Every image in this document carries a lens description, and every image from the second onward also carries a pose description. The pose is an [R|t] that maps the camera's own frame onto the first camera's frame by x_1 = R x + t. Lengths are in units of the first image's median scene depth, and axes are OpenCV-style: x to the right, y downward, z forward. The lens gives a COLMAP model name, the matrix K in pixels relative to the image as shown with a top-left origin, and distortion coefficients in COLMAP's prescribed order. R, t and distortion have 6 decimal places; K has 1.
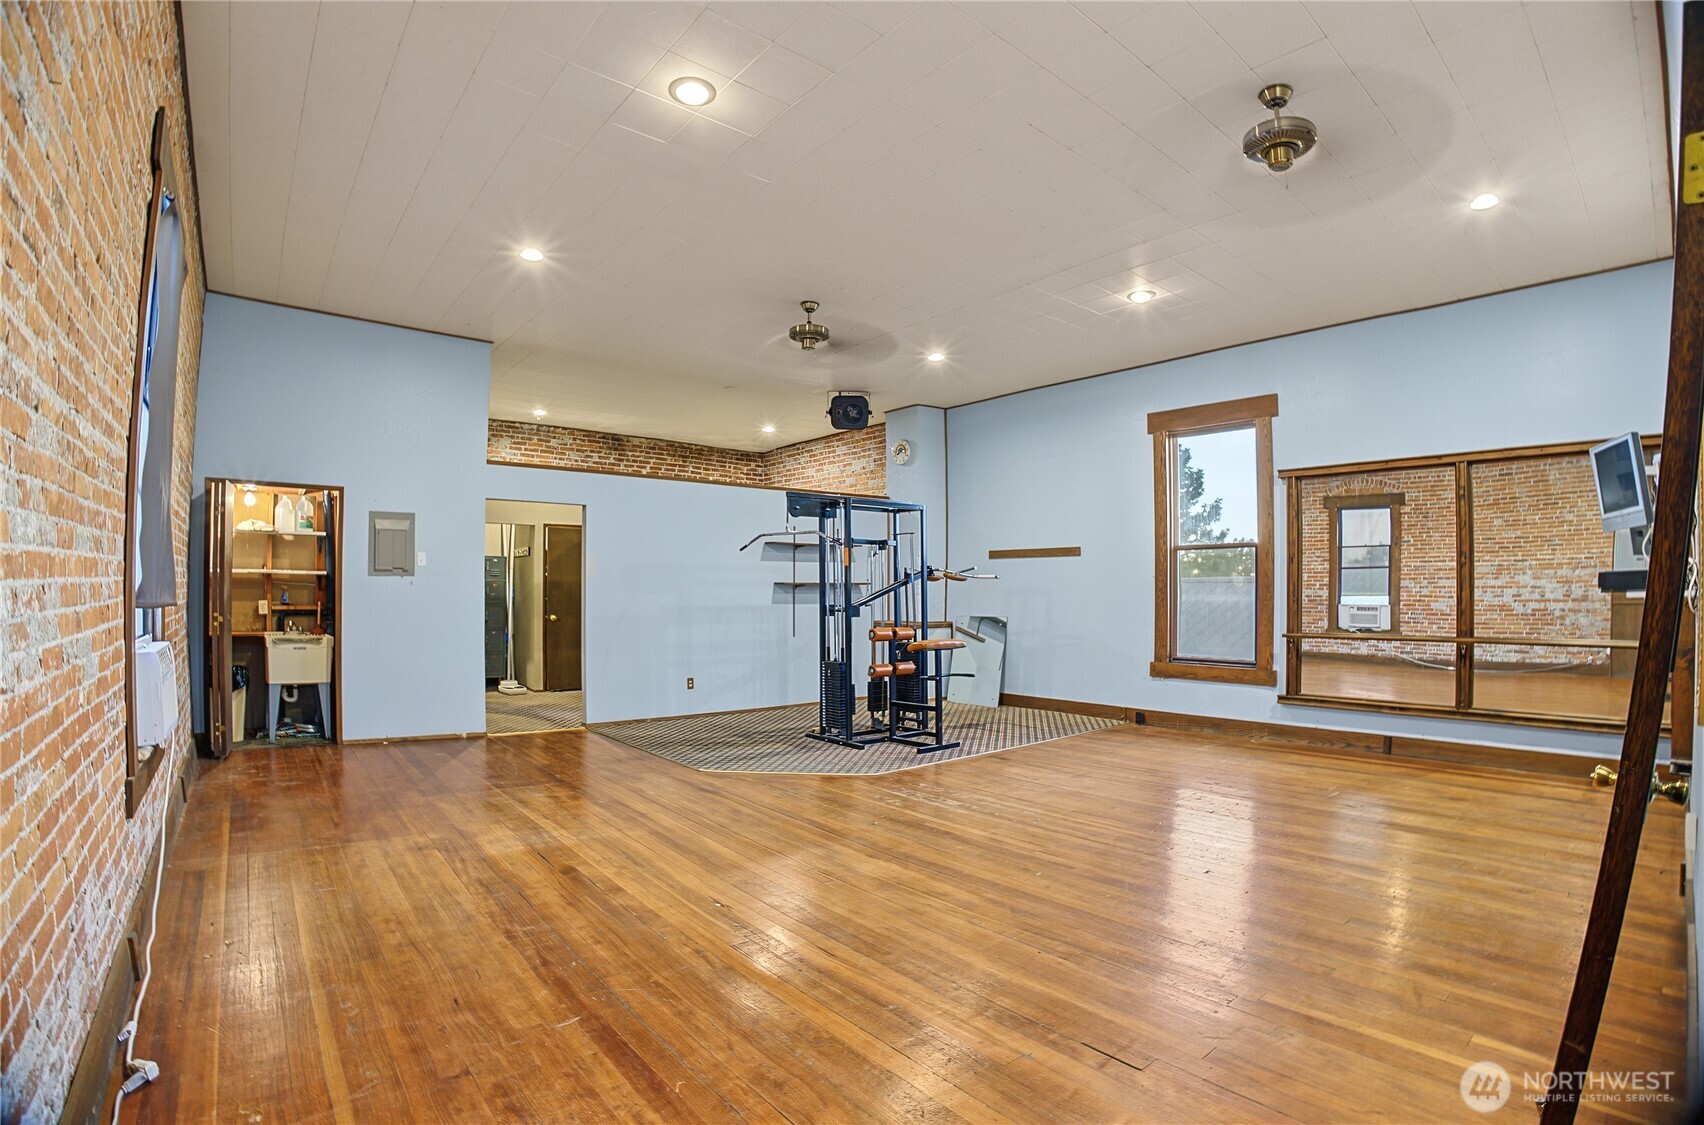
lens RADIAL K [[799.5, 0, 852.0], [0, 799.5, 562.5], [0, 0, 1]] dist [-0.156440, 0.036992]
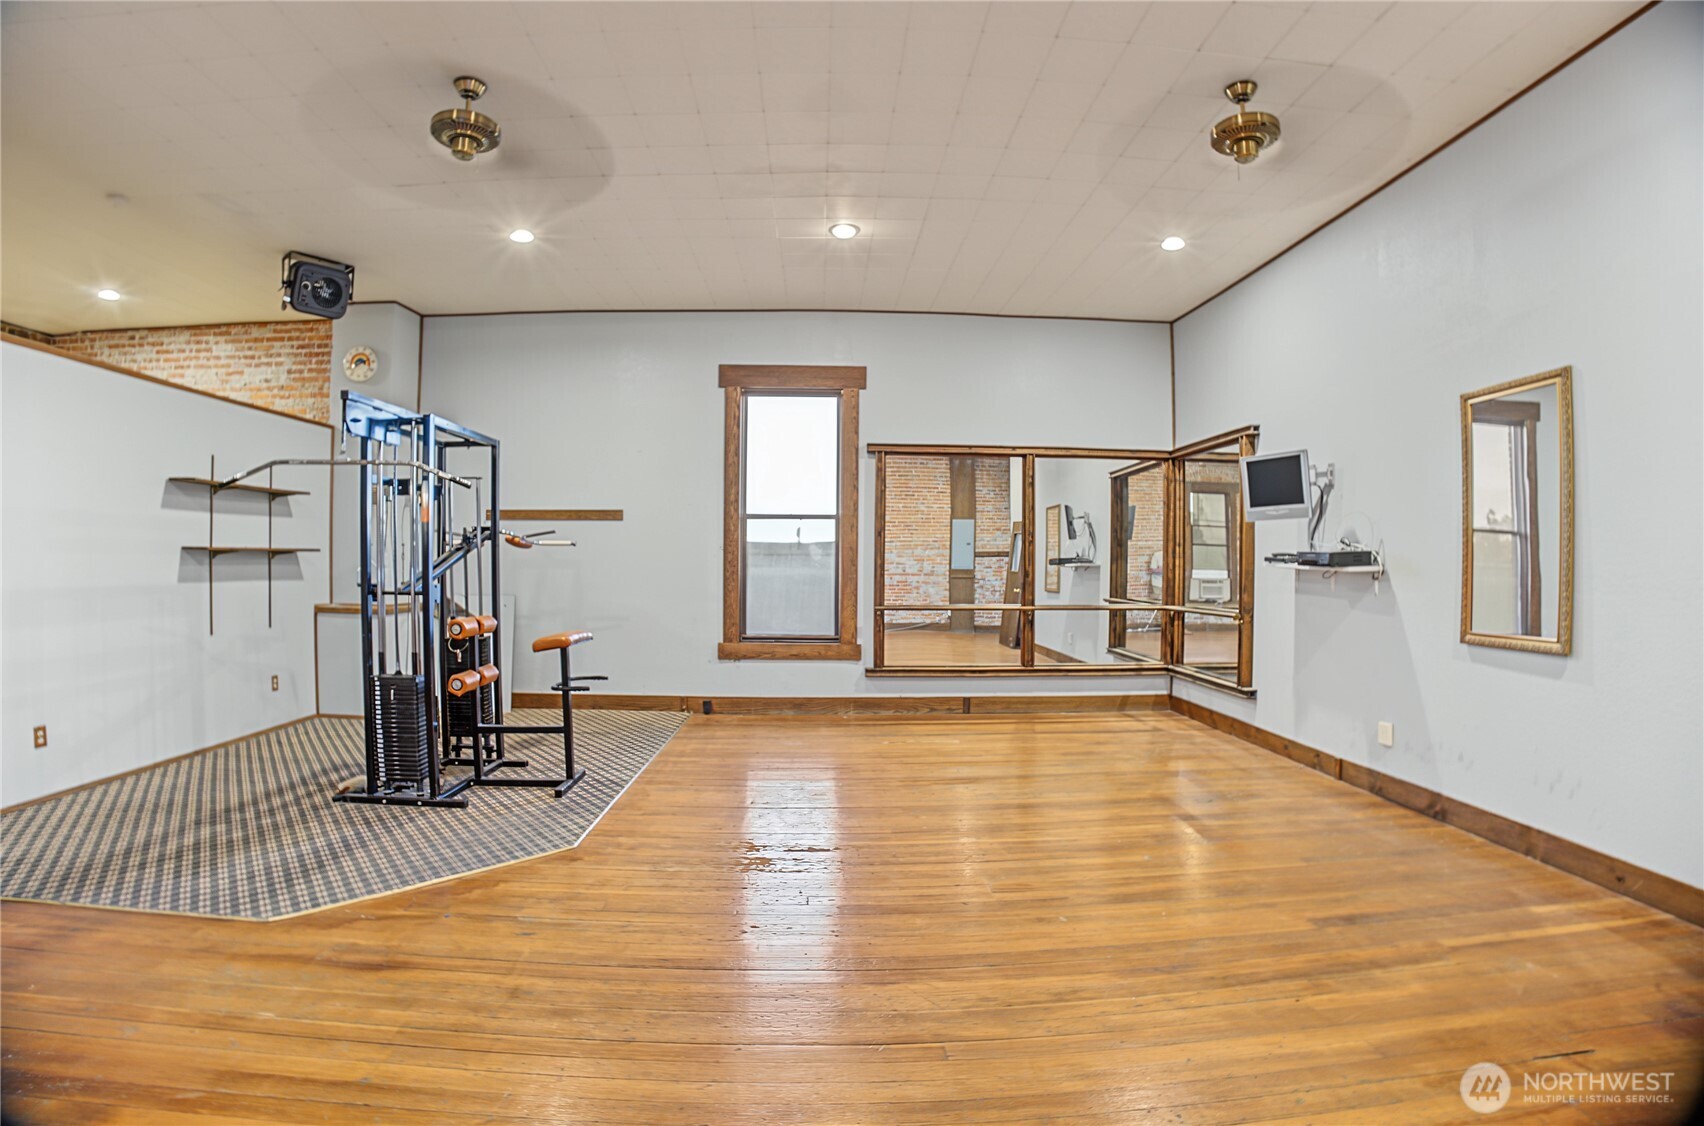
lens RADIAL K [[799.5, 0, 852.0], [0, 799.5, 563.0], [0, 0, 1]] dist [-0.156440, 0.036992]
pose [[0.616081, 0.002893, 0.787677, -0.249659], [-0.030856, 0.999314, 0.020463, 0.013215], [-0.787078, -0.036911, 0.615748, 0.334893]]
